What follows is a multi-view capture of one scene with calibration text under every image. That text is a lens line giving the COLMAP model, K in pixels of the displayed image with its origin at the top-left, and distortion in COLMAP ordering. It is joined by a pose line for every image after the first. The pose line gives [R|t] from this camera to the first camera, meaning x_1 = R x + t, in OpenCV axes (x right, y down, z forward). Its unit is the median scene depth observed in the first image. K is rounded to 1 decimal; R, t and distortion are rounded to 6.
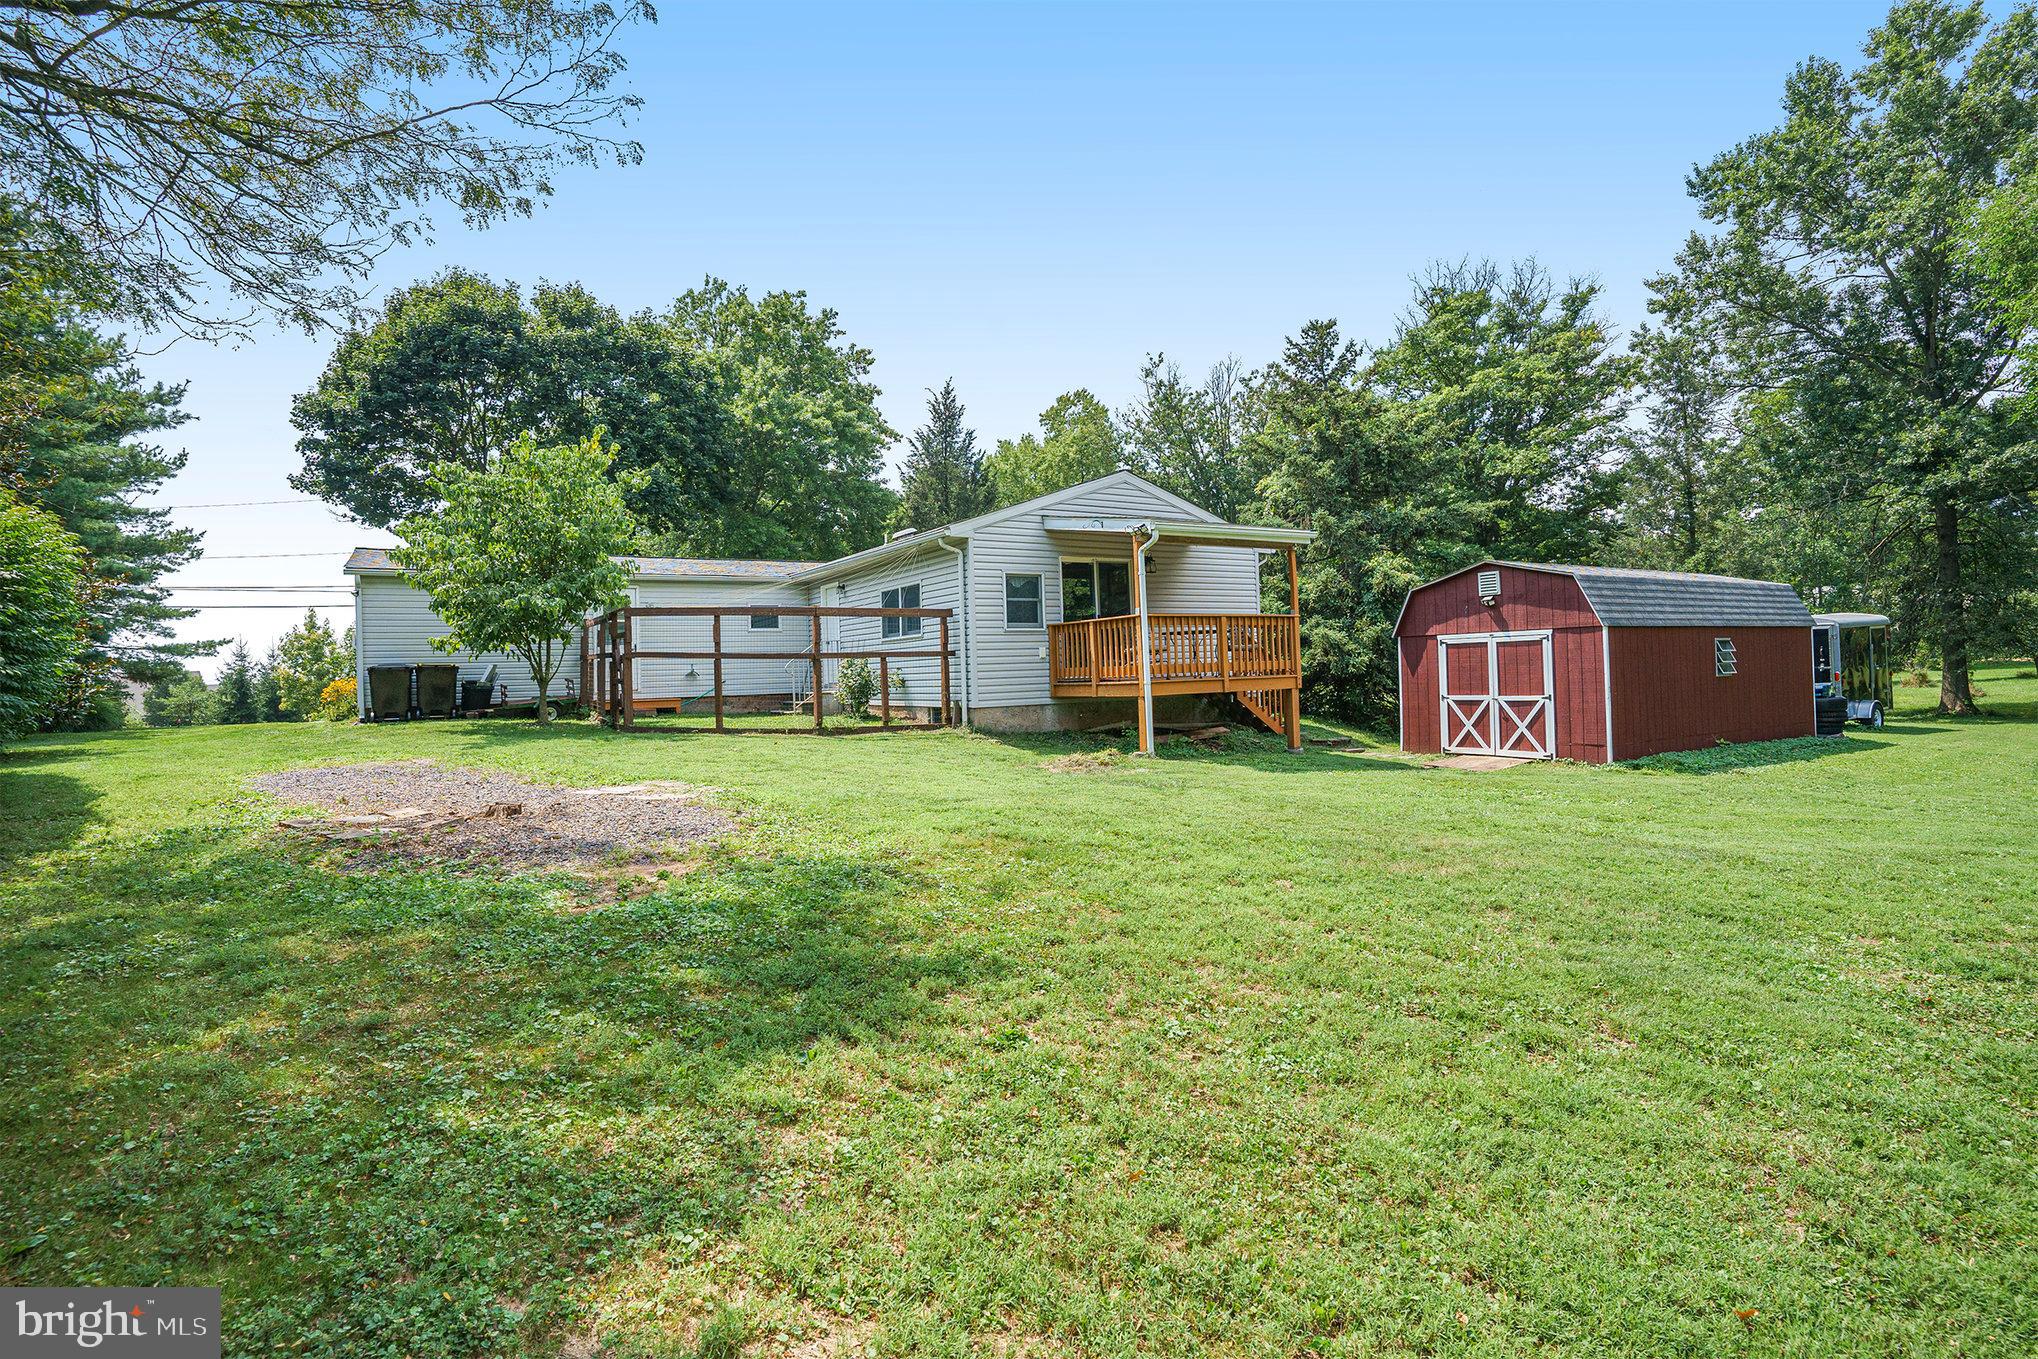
lens RADIAL K [[1012.1, 0, 1024.1], [0, 1012.1, 652.9], [0, 0, 1]] dist [-0.087718, 0.040911]
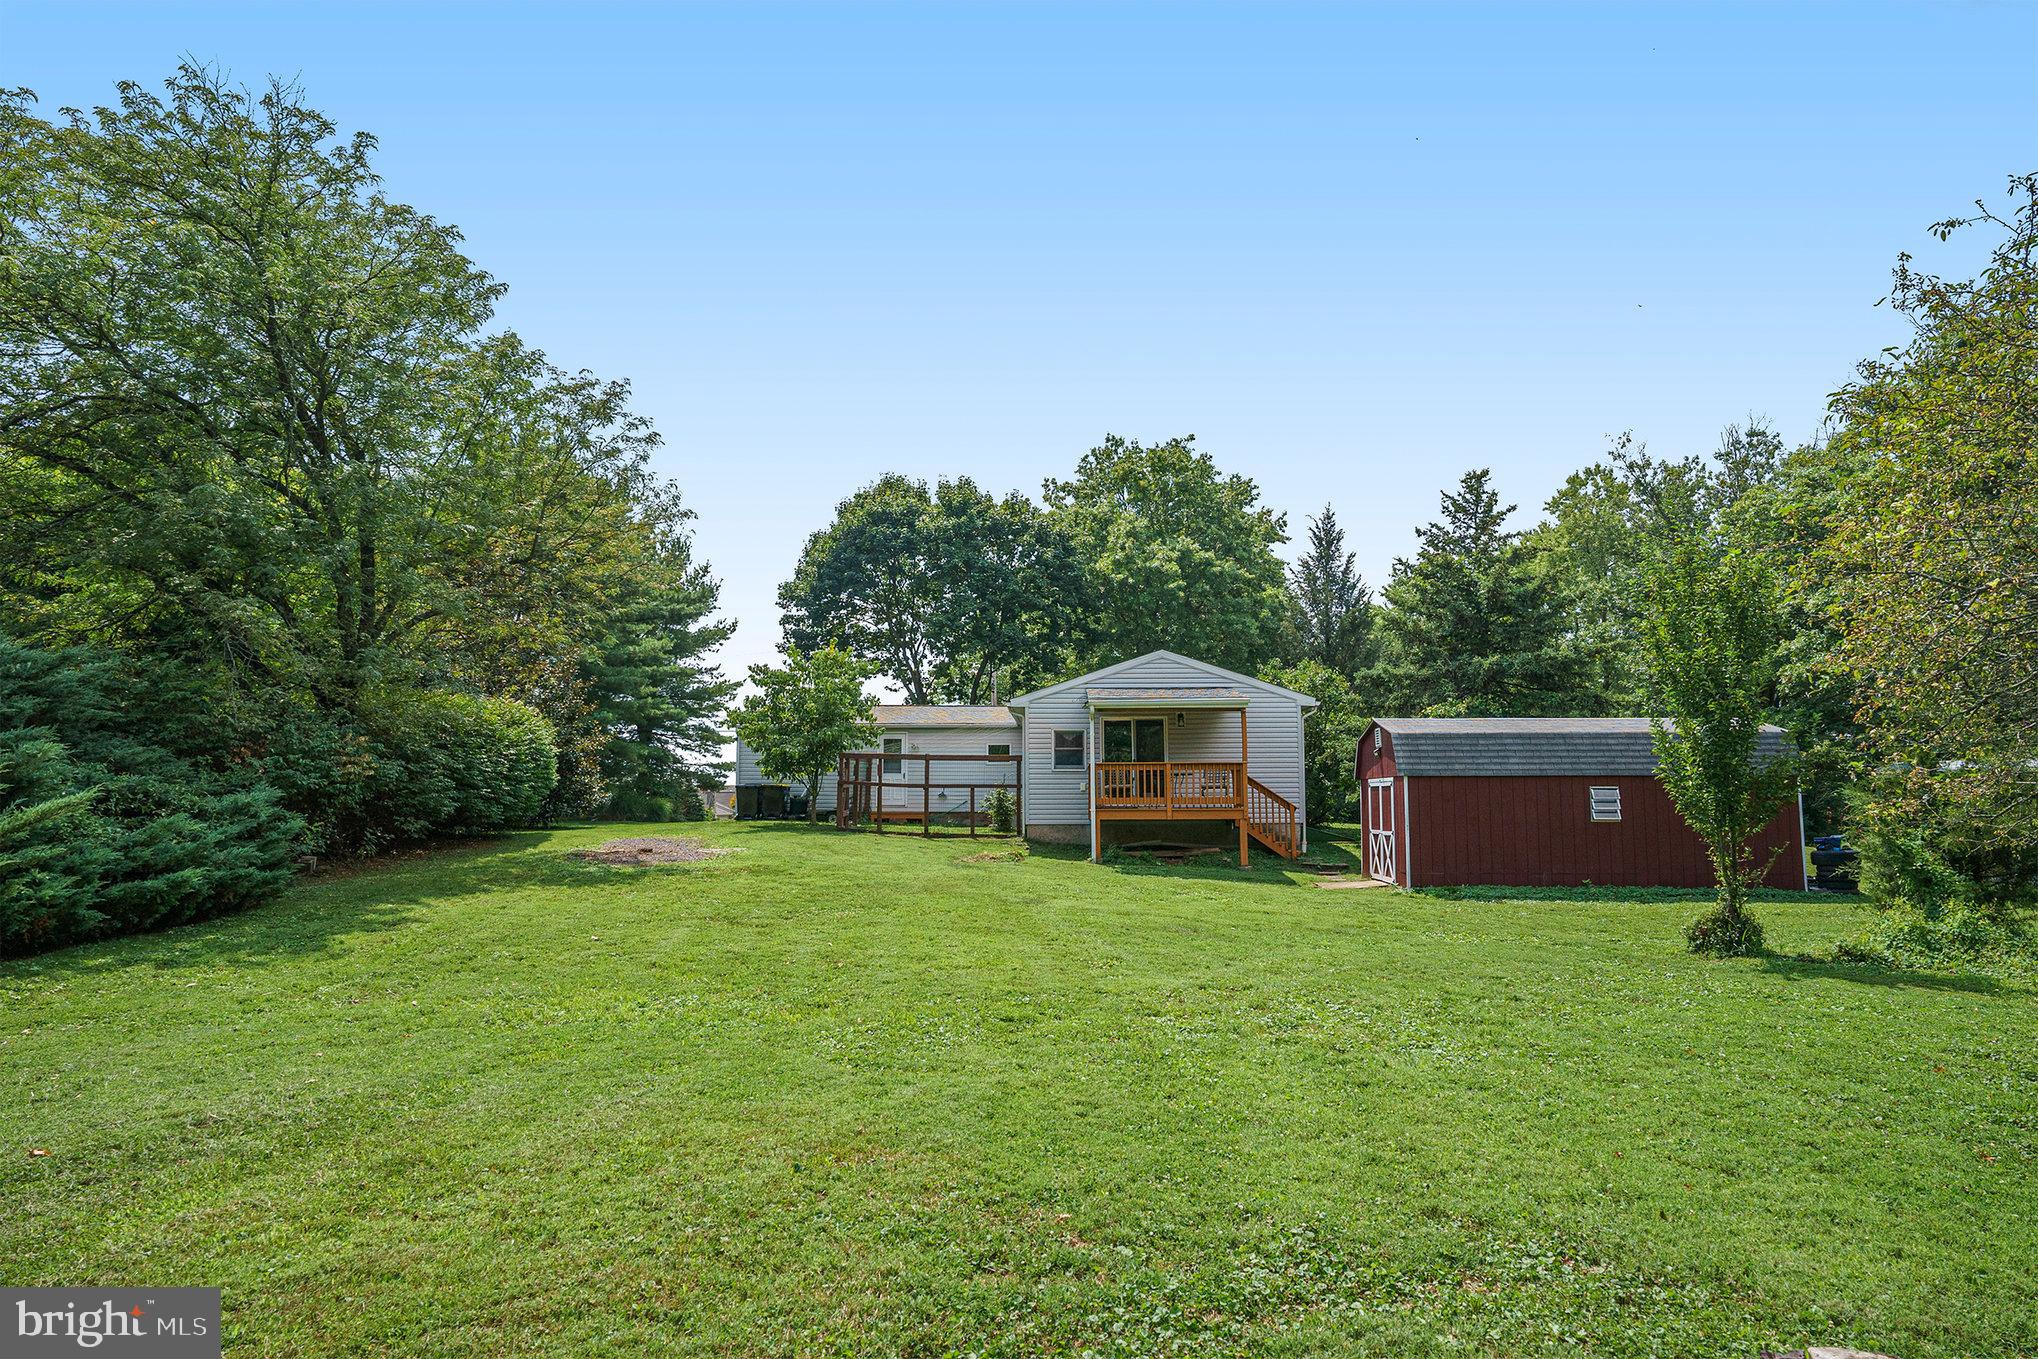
lens RADIAL K [[1226.8, 0, 1019.0], [0, 1226.8, 679.5], [0, 0, 1]] dist [-0.001263, -0.000025]
pose [[0.836760, -0.024689, -0.547013, 0.400542], [-0.013693, 0.997727, -0.065977, -0.016133], [0.547399, 0.062697, 0.834520, -0.214494]]
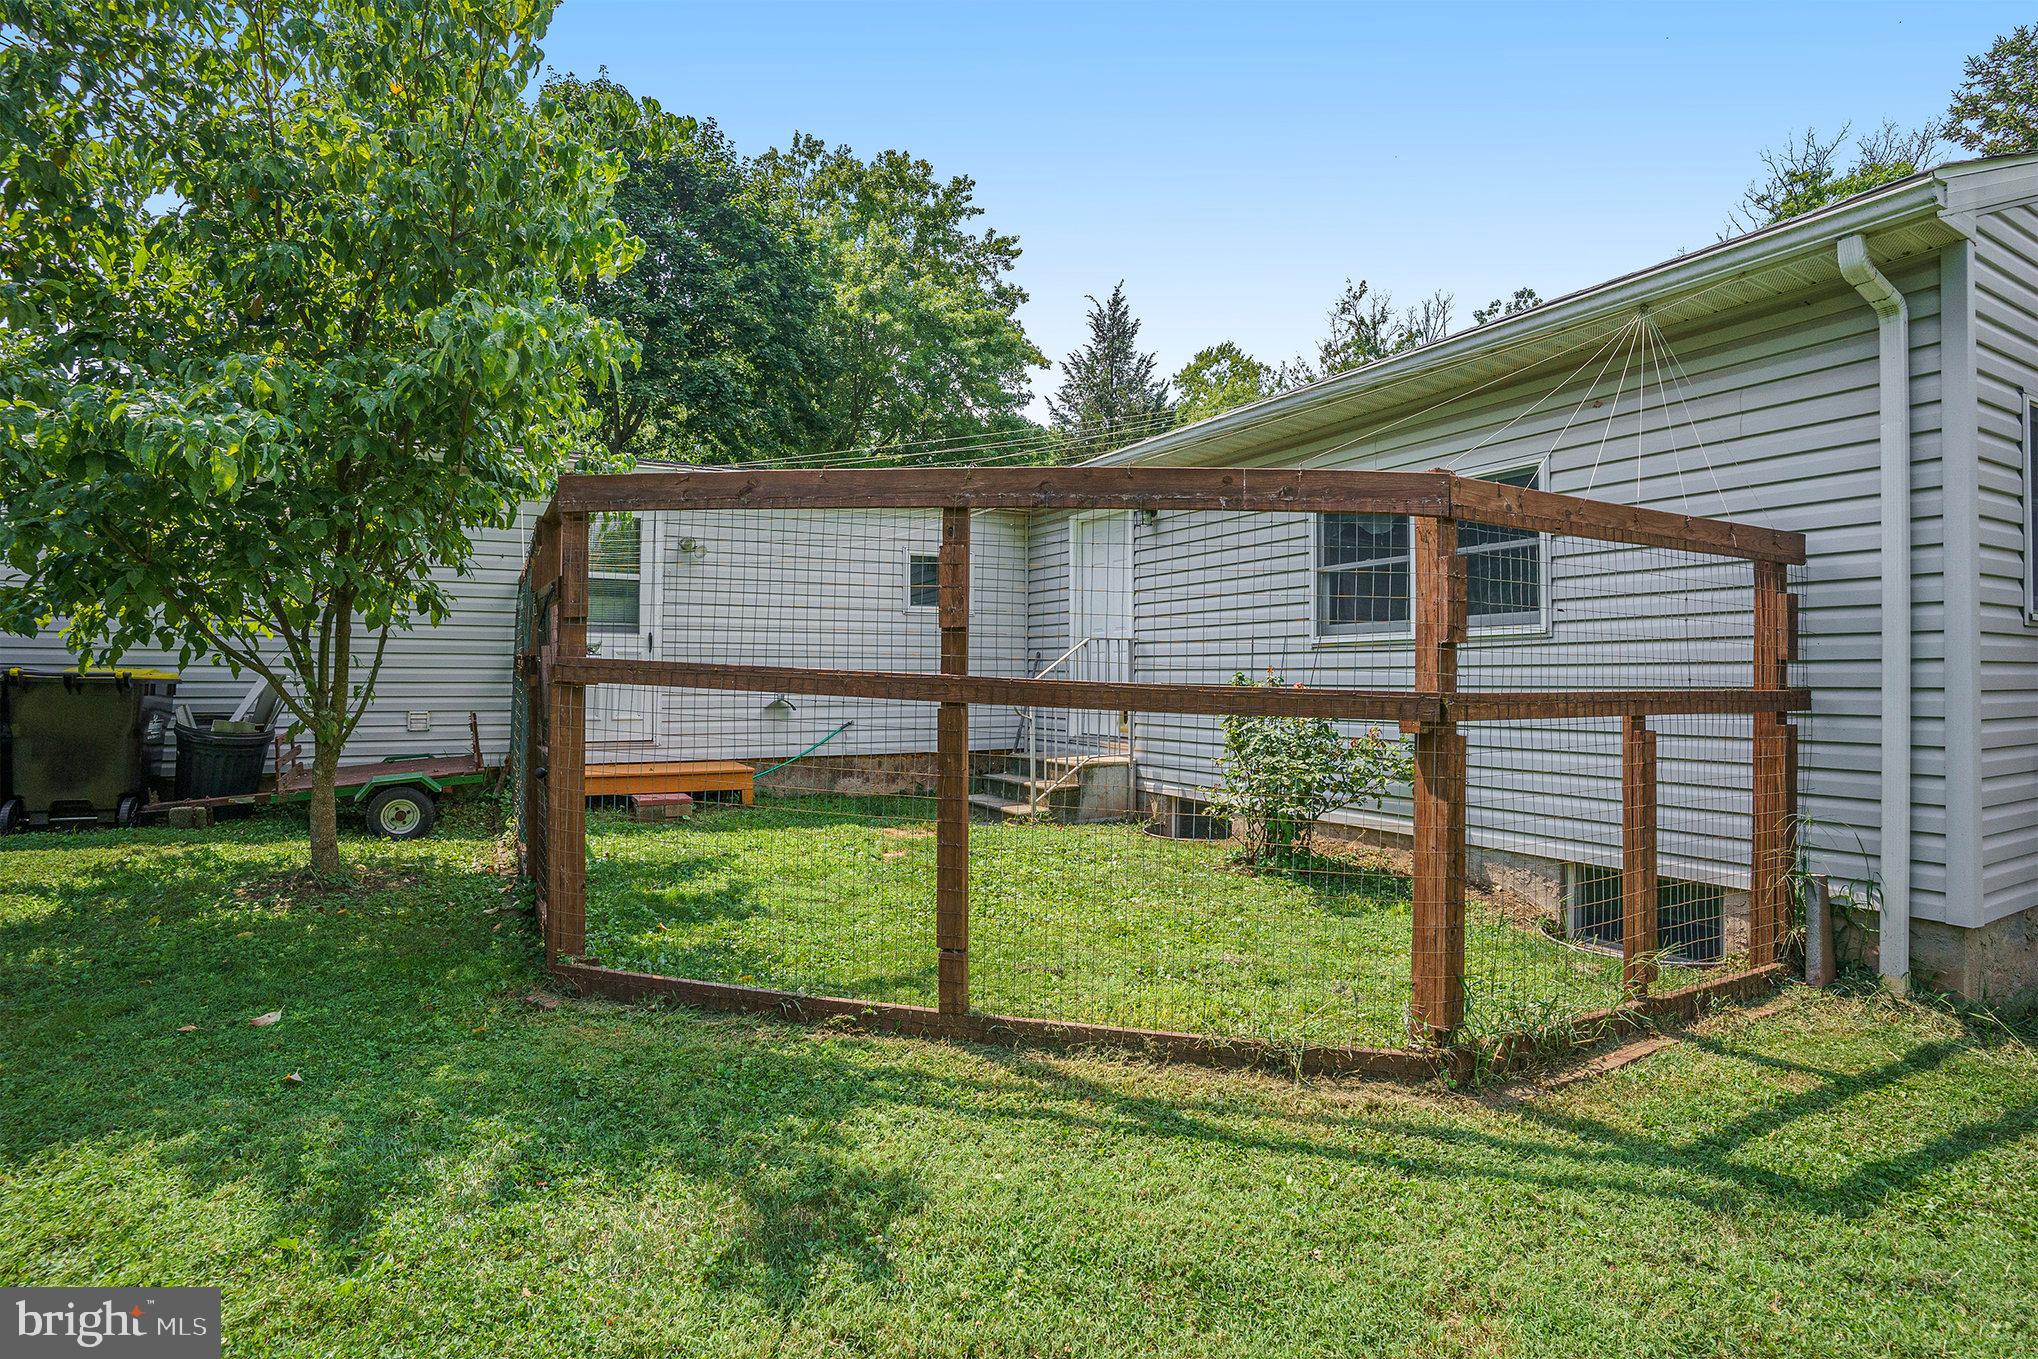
lens RADIAL K [[1012.1, 0, 1024.1], [0, 1012.1, 652.9], [0, 0, 1]] dist [-0.087718, 0.040911]
pose [[0.998215, 0.030725, -0.051214, -0.118779], [-0.030829, 0.999524, -0.001247, -0.002609], [0.051152, 0.002824, 0.998687, 0.331925]]
